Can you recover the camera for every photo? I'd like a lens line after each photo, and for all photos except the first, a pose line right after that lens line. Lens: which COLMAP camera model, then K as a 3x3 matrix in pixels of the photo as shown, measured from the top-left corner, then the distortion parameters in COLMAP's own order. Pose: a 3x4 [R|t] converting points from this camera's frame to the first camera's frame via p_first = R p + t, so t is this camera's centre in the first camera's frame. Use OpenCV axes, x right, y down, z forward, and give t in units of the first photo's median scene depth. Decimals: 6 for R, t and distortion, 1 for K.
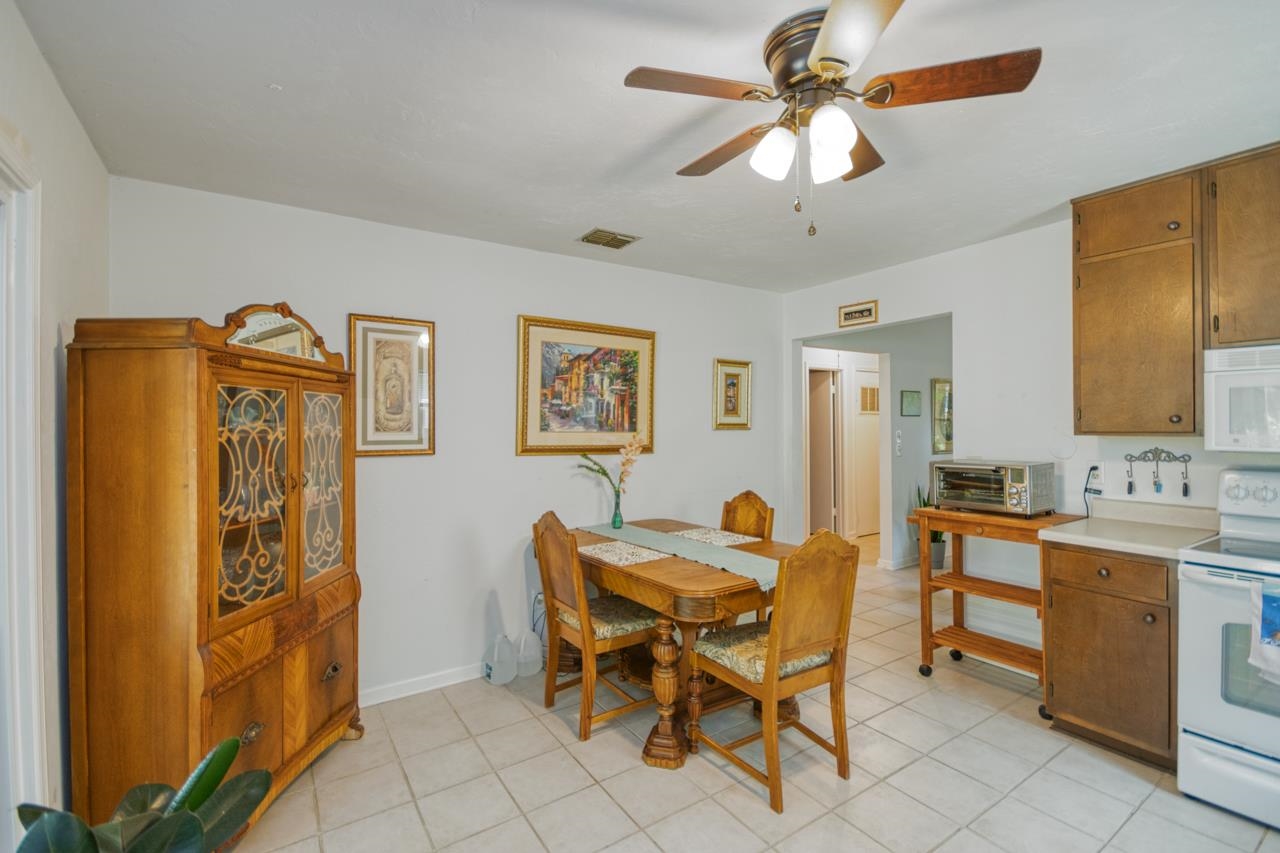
lens RADIAL K [[565.7, 0, 639.5], [0, 565.7, 425.6], [0, 0, 1]] dist [0.008475, -0.000120]
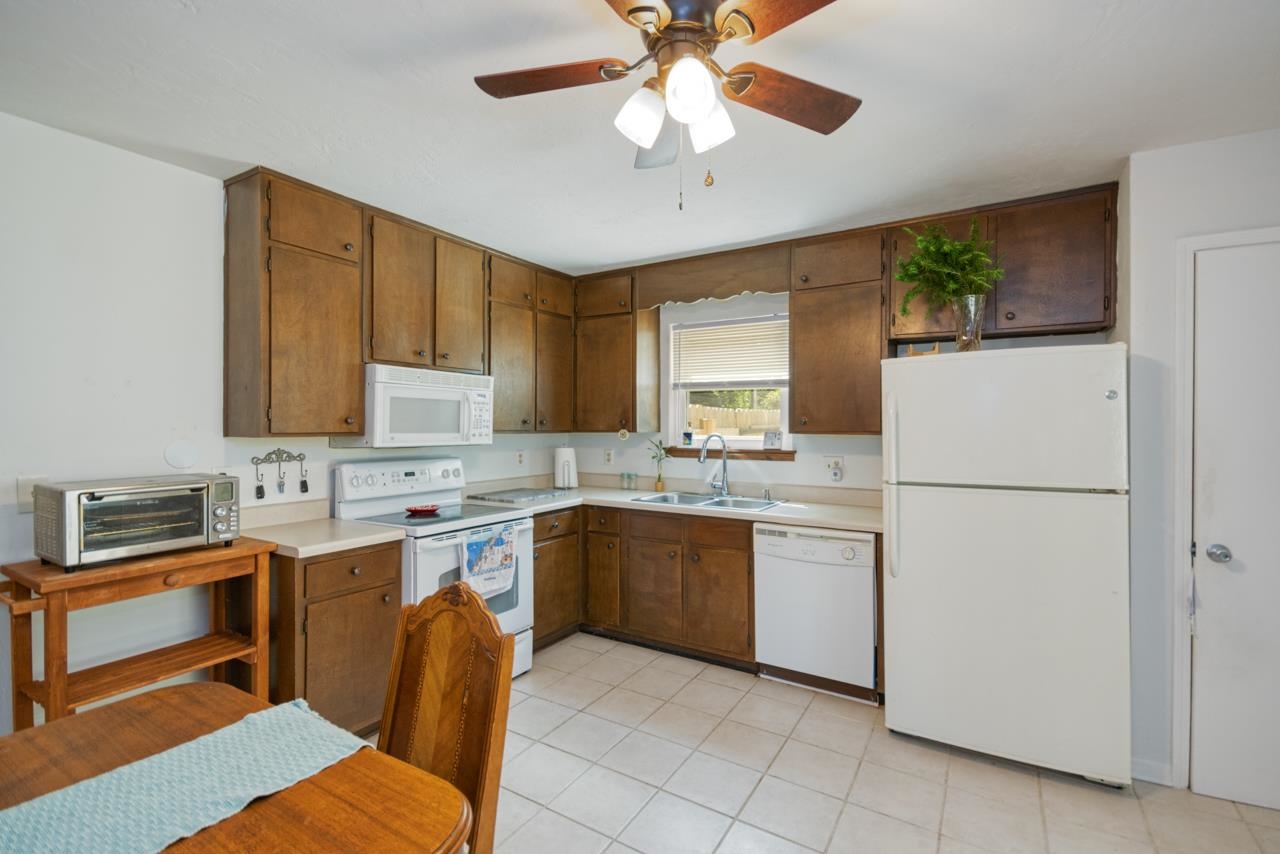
lens RADIAL K [[565.7, 0, 639.5], [0, 565.7, 426.1], [0, 0, 1]] dist [0.008475, -0.000120]
pose [[-0.414322, 0.007855, 0.910096, -0.323499], [0.000269, 0.999964, -0.008509, 0.009142], [-0.910130, -0.003281, -0.414309, 0.995377]]
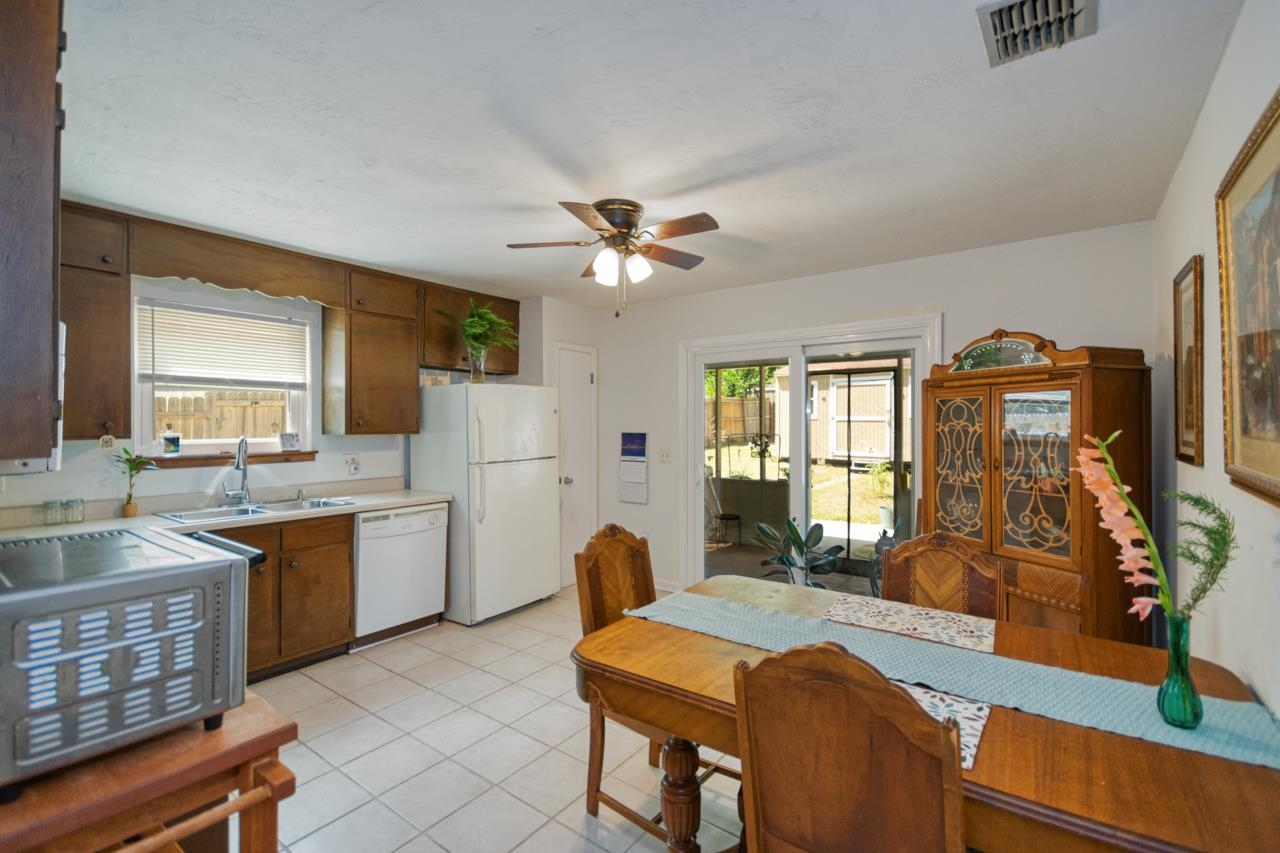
lens RADIAL K [[569.2, 0, 640.1], [0, 569.2, 422.9], [0, 0, 1]] dist [0.015268, -0.000002]
pose [[-0.943850, 0.011996, -0.330156, 0.578659], [0.012513, 0.999922, 0.000560, -0.008268], [0.330137, -0.003603, -0.943926, 1.883848]]
